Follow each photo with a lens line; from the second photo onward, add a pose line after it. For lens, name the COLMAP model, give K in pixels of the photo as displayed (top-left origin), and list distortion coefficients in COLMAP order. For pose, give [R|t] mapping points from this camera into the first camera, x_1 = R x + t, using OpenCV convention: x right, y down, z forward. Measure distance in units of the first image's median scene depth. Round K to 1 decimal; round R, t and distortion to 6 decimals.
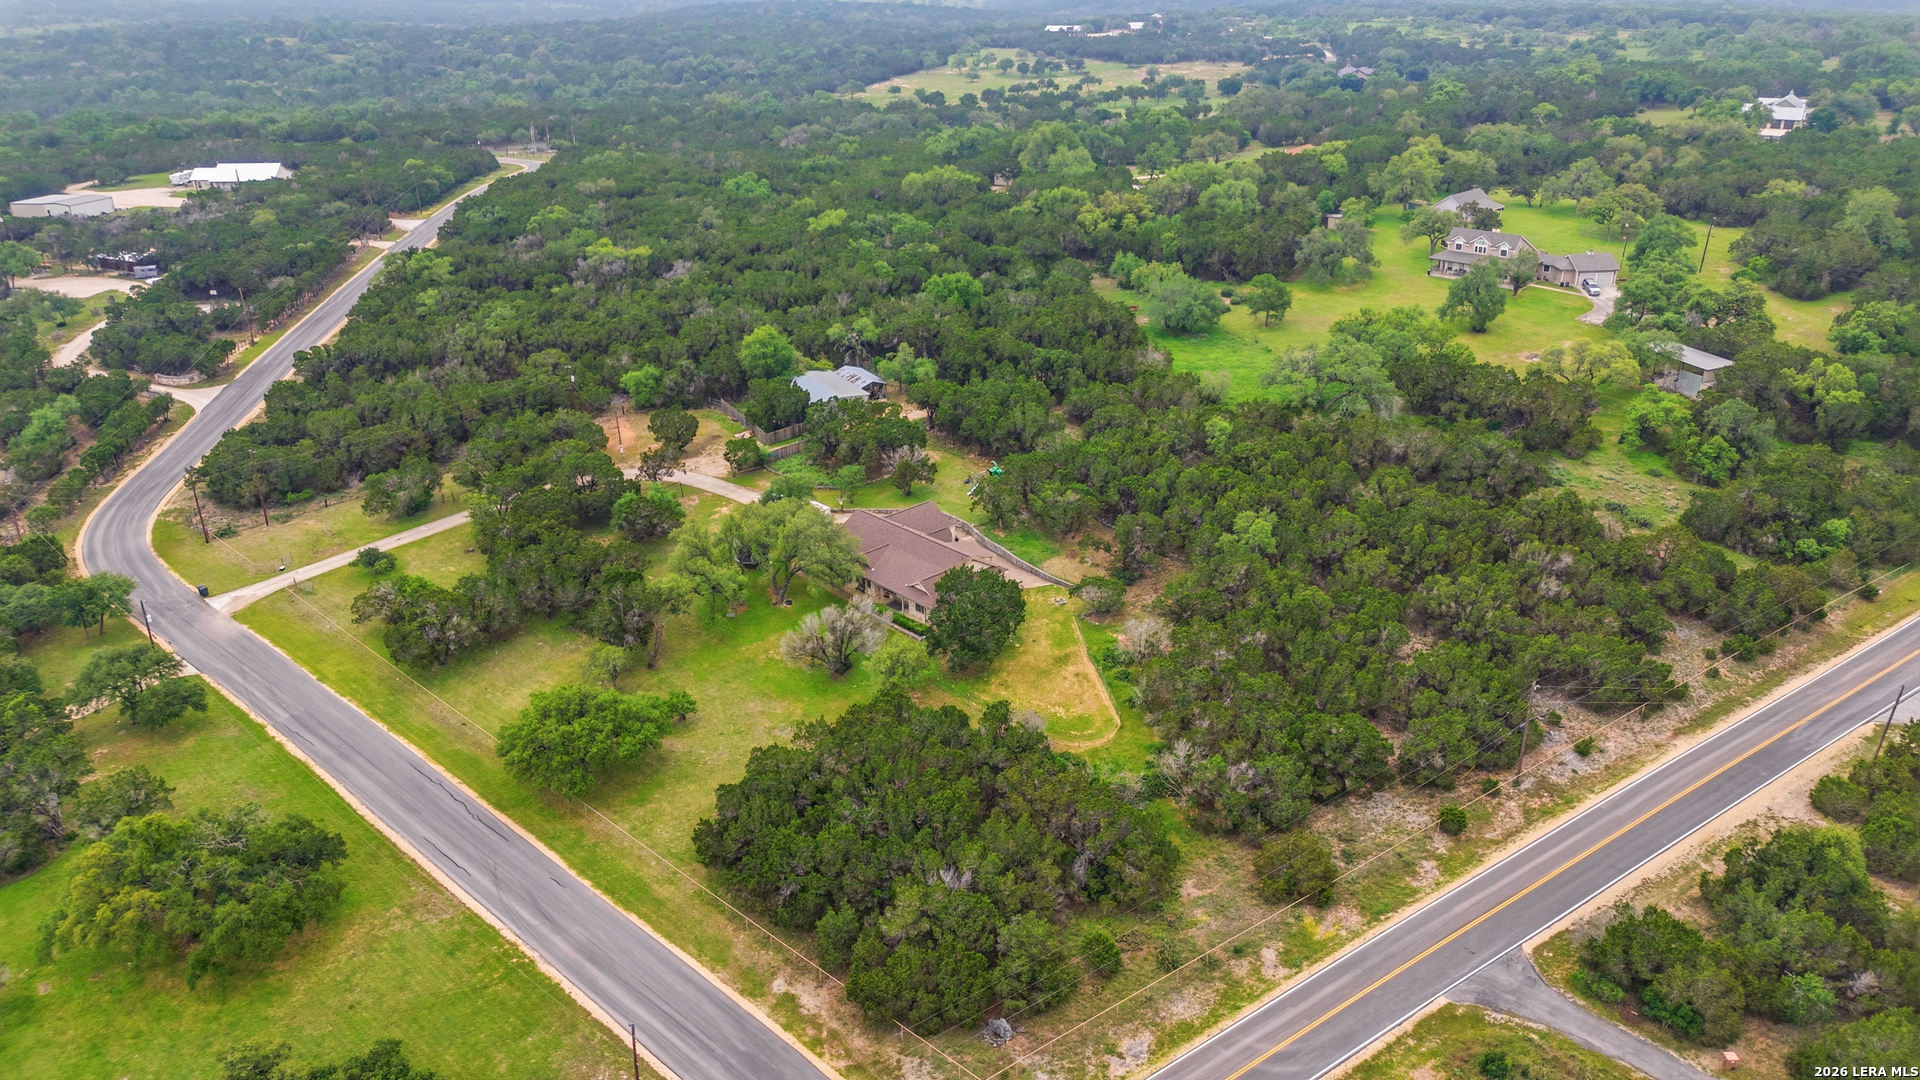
lens RADIAL K [[1395.6, 0, 960.0], [0, 1395.6, 540.0], [0, 0, 1]] dist [0.058611, -0.069647]
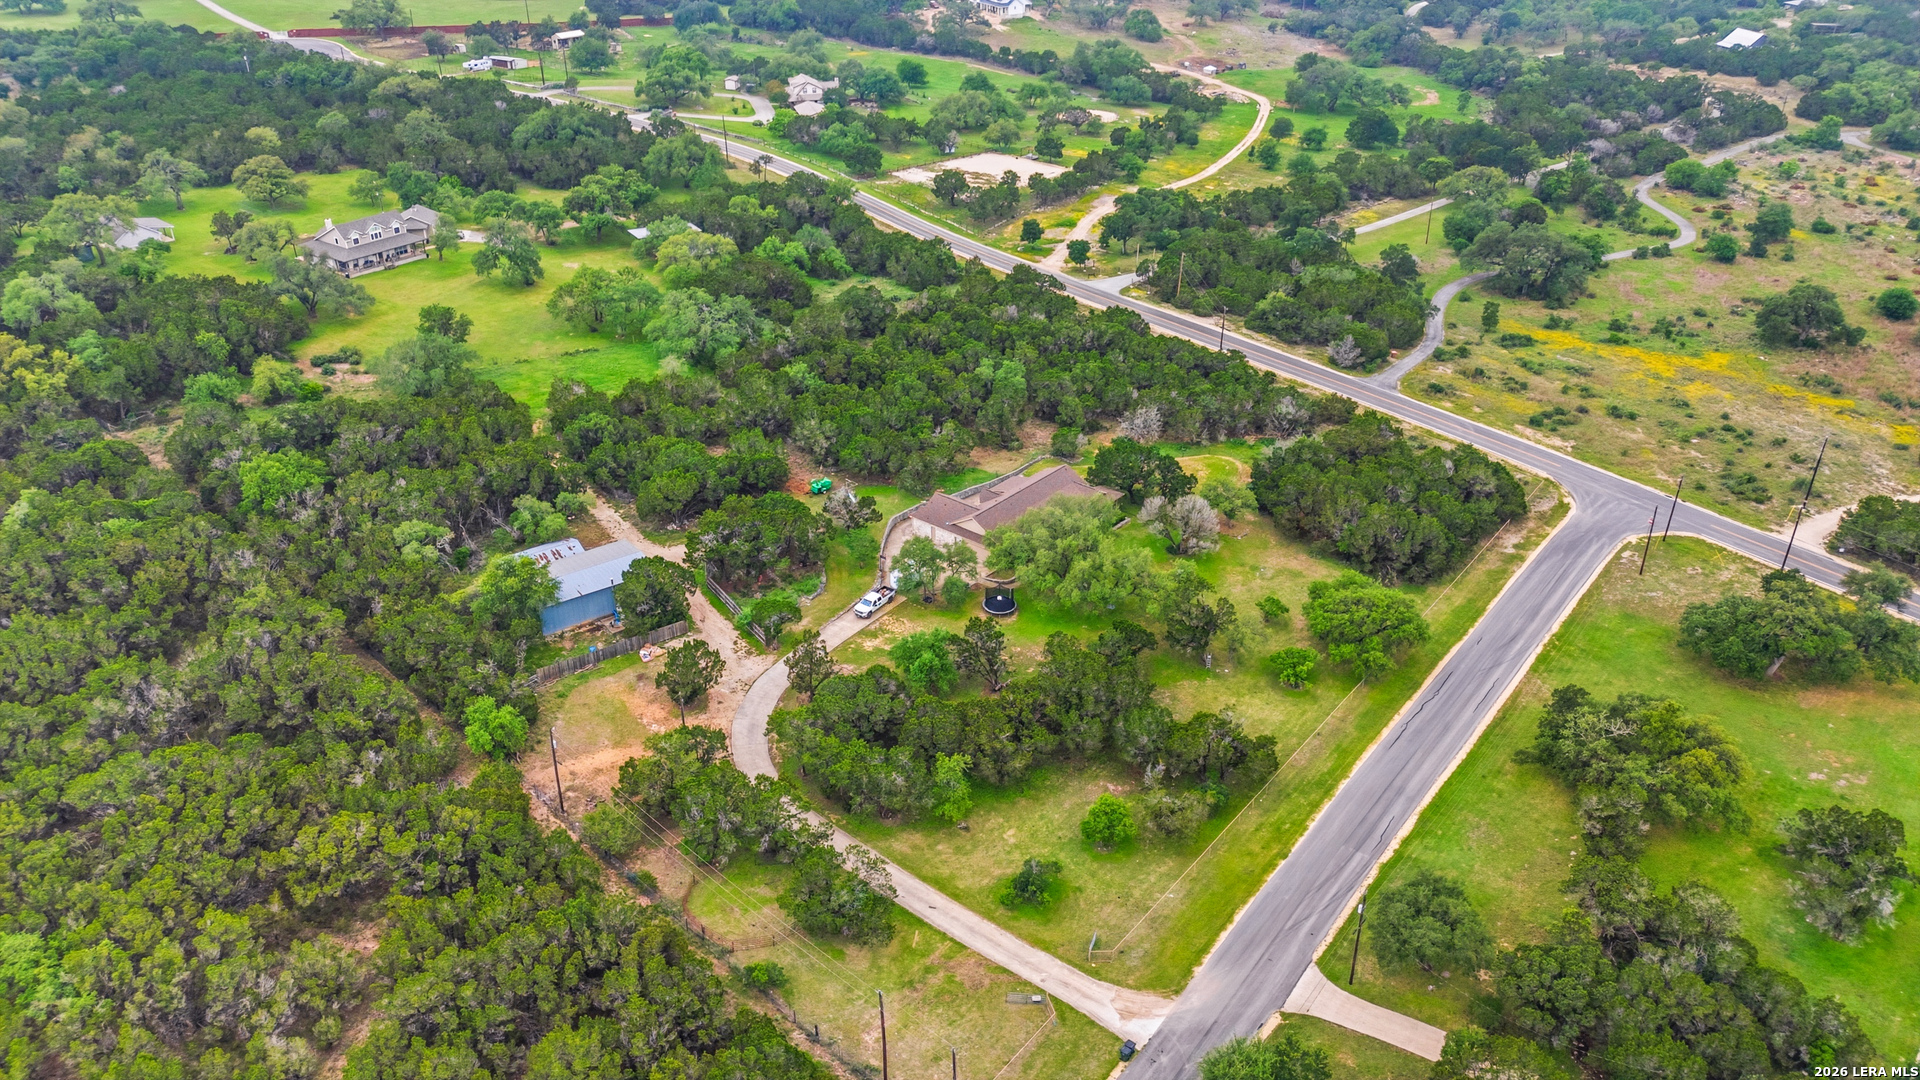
lens RADIAL K [[1395.6, 0, 960.0], [0, 1395.6, 540.0], [0, 0, 1]] dist [0.058611, -0.069647]
pose [[-0.103676, -0.475087, 0.873810, -1.258966], [0.415579, 0.777487, 0.472025, -0.642715], [-0.903629, 0.412074, 0.116830, 1.114603]]
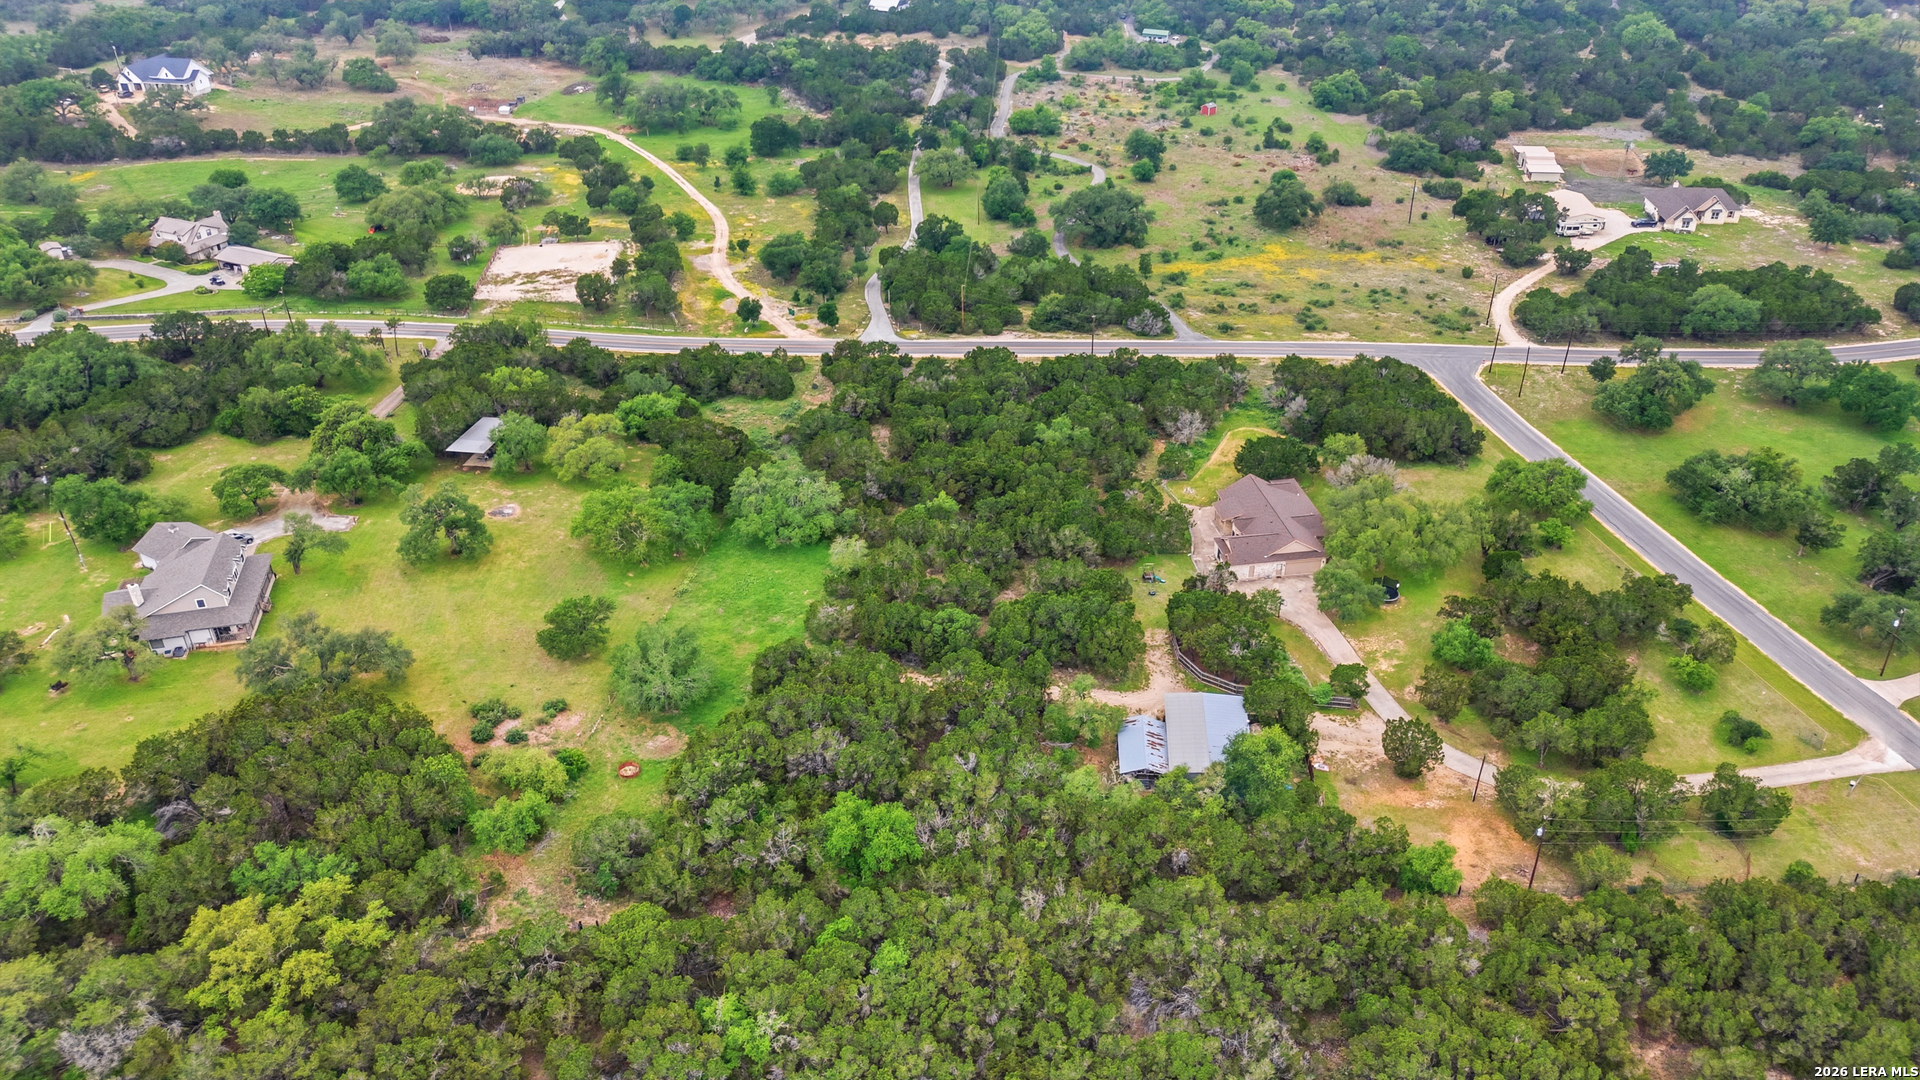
lens RADIAL K [[1395.6, 0, 960.0], [0, 1395.6, 540.0], [0, 0, 1]] dist [0.058611, -0.069647]
pose [[-0.814730, -0.281327, 0.507020, -0.553859], [0.258973, 0.605807, 0.752284, -1.248519], [-0.518794, 0.744213, -0.420713, 2.069386]]
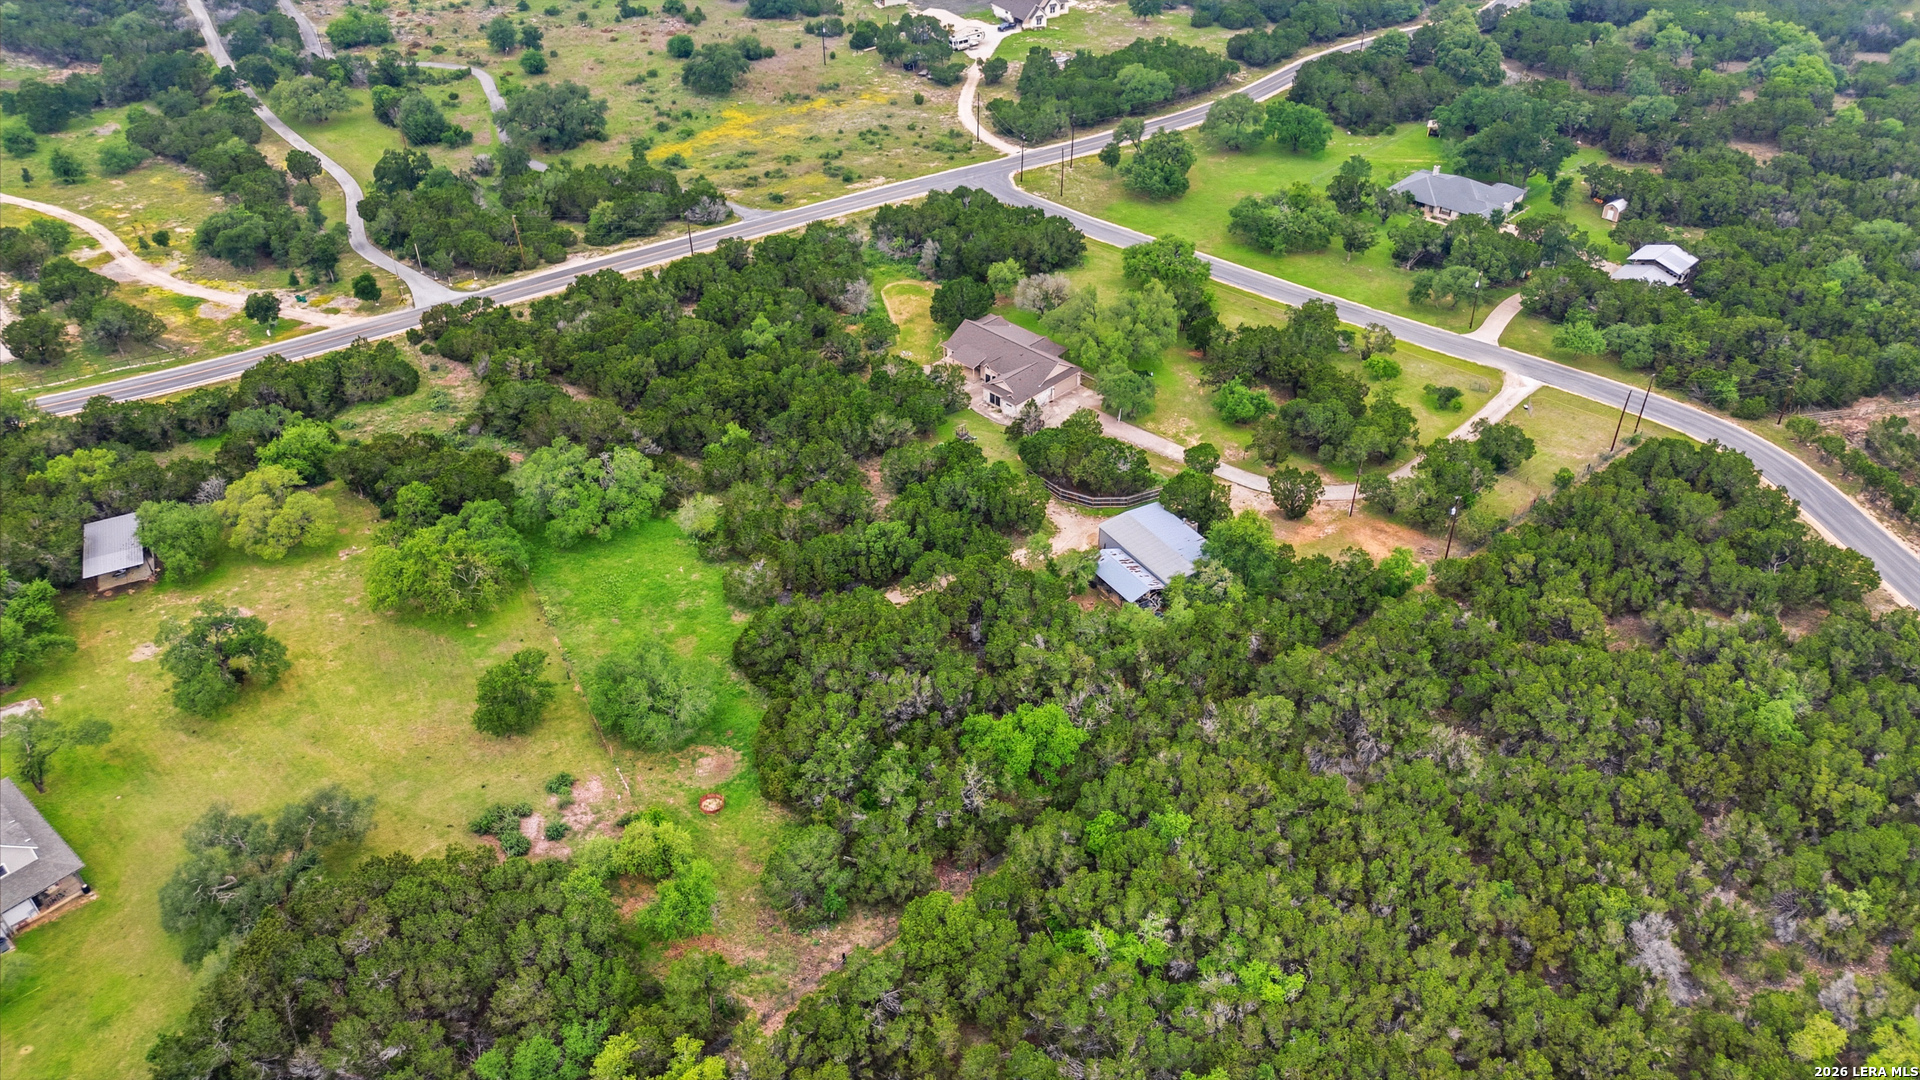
lens RADIAL K [[1395.6, 0, 960.0], [0, 1395.6, 540.0], [0, 0, 1]] dist [0.058611, -0.069647]
pose [[-0.999713, 0.023875, 0.002041, 0.027933], [0.013406, 0.486697, 0.873468, -1.321044], [0.019861, 0.873244, -0.486878, 2.202400]]
